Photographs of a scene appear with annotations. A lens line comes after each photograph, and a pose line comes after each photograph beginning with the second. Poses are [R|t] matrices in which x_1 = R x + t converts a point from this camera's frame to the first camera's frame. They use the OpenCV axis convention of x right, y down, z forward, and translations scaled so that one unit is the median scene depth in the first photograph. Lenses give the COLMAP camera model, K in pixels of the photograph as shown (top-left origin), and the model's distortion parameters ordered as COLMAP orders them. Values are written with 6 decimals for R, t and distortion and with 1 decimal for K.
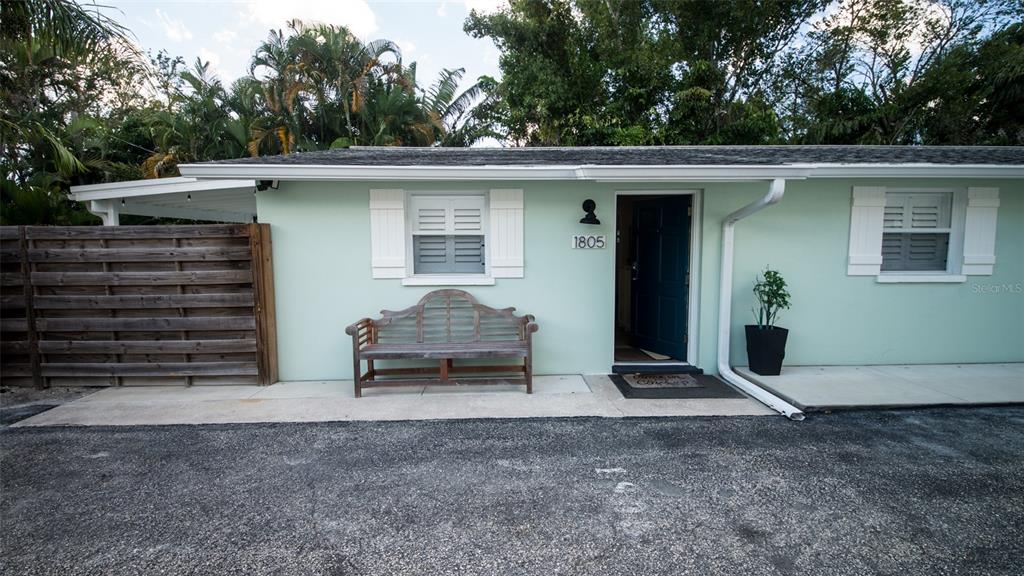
lens RADIAL K [[470.9, 0, 512.7], [0, 470.9, 288.3], [0, 0, 1]] dist [0.001287, -0.007889]
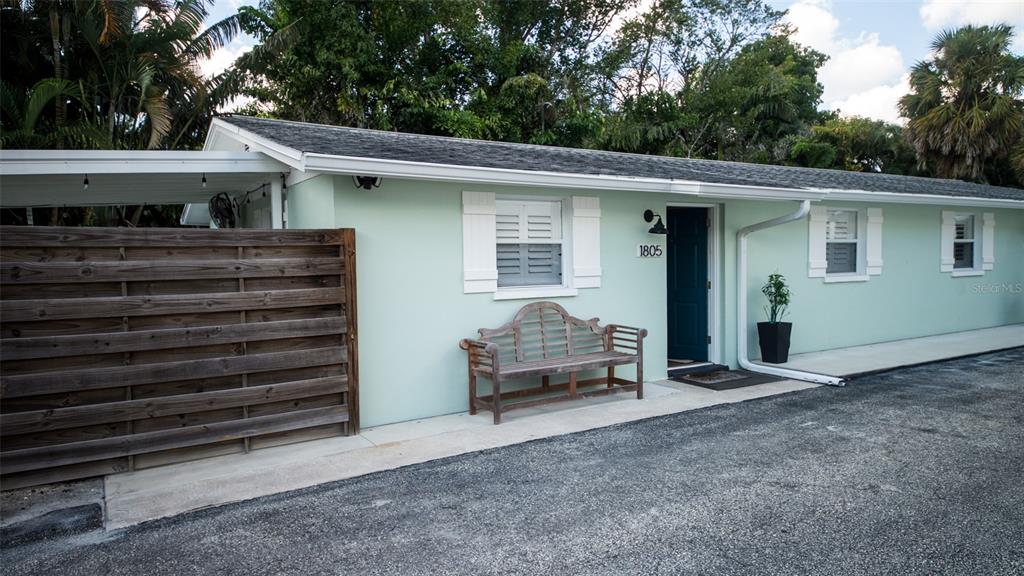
lens RADIAL K [[726.7, 0, 511.7], [0, 726.7, 286.9], [0, 0, 1]] dist [0.073274, 0.004660]
pose [[0.838927, -0.028552, 0.543495, -0.975484], [0.059471, 0.997452, -0.039399, 0.025959], [-0.540985, 0.065375, 0.838487, -0.178491]]
